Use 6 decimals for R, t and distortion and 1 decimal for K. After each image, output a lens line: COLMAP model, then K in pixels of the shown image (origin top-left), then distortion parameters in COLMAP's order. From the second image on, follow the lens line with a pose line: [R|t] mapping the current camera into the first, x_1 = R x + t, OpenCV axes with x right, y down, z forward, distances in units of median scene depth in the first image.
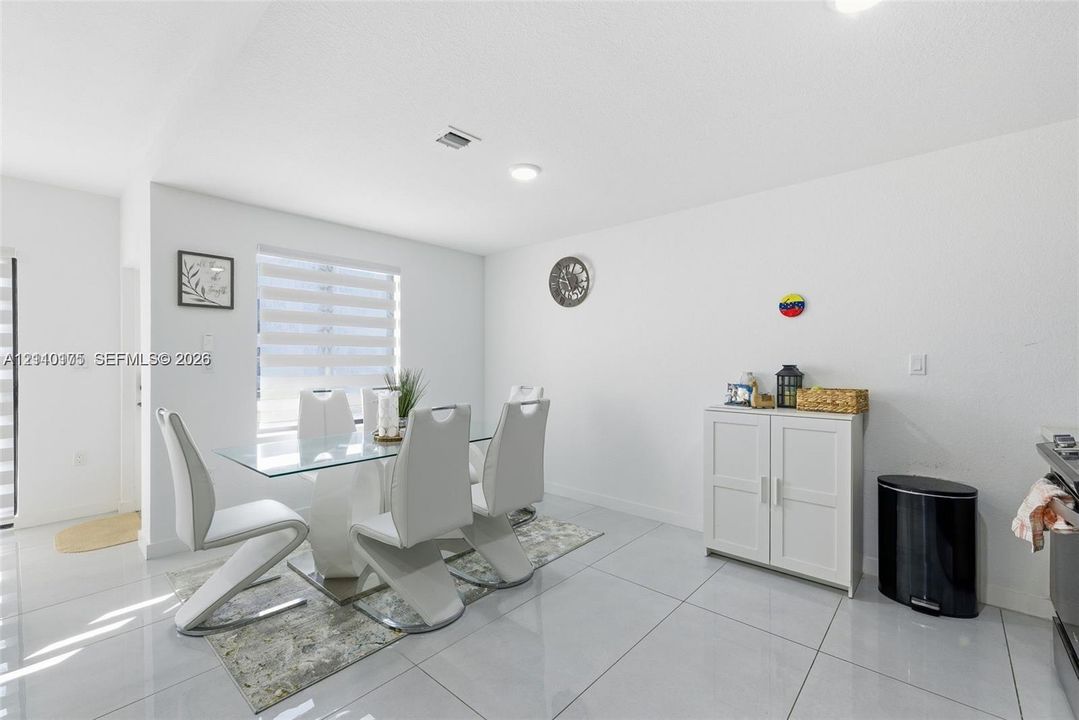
lens RADIAL K [[455.0, 0, 536.7], [0, 455.0, 362.5], [0, 0, 1]] dist [0.001967, -0.000393]
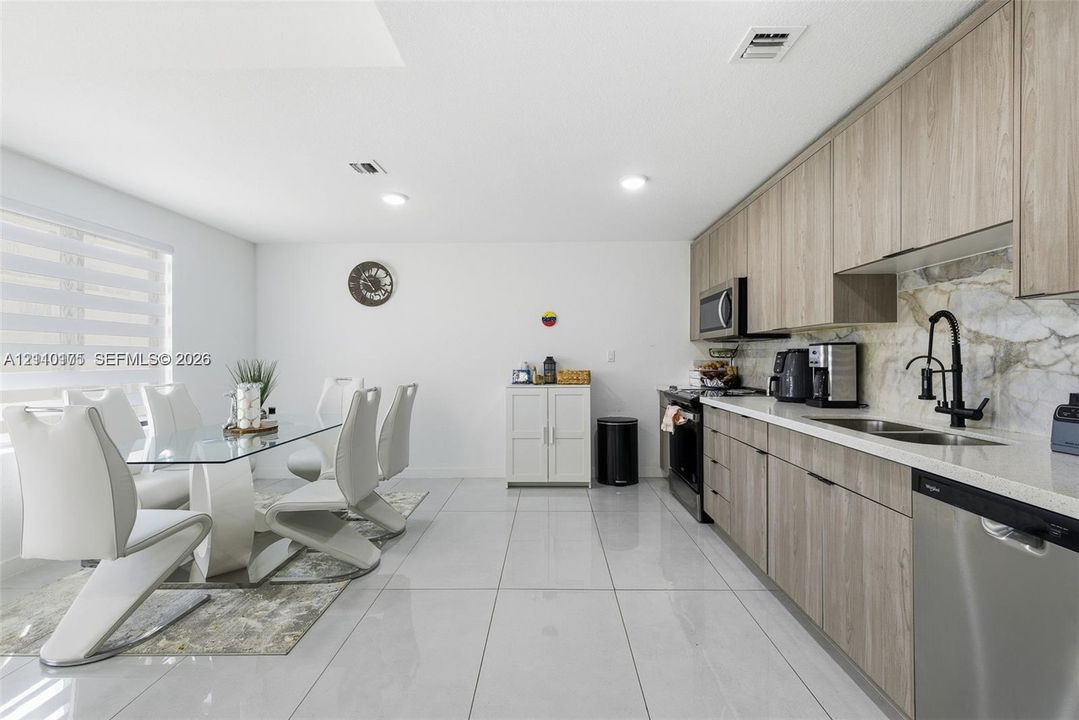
lens RADIAL K [[455.0, 0, 544.9], [0, 455.0, 357.5], [0, 0, 1]] dist [0.001967, -0.000393]
pose [[0.749389, -0.000333, 0.662130, -0.508444], [0.005302, 0.999971, -0.005498, 0.017489], [-0.662109, 0.007630, 0.749369, -0.171761]]
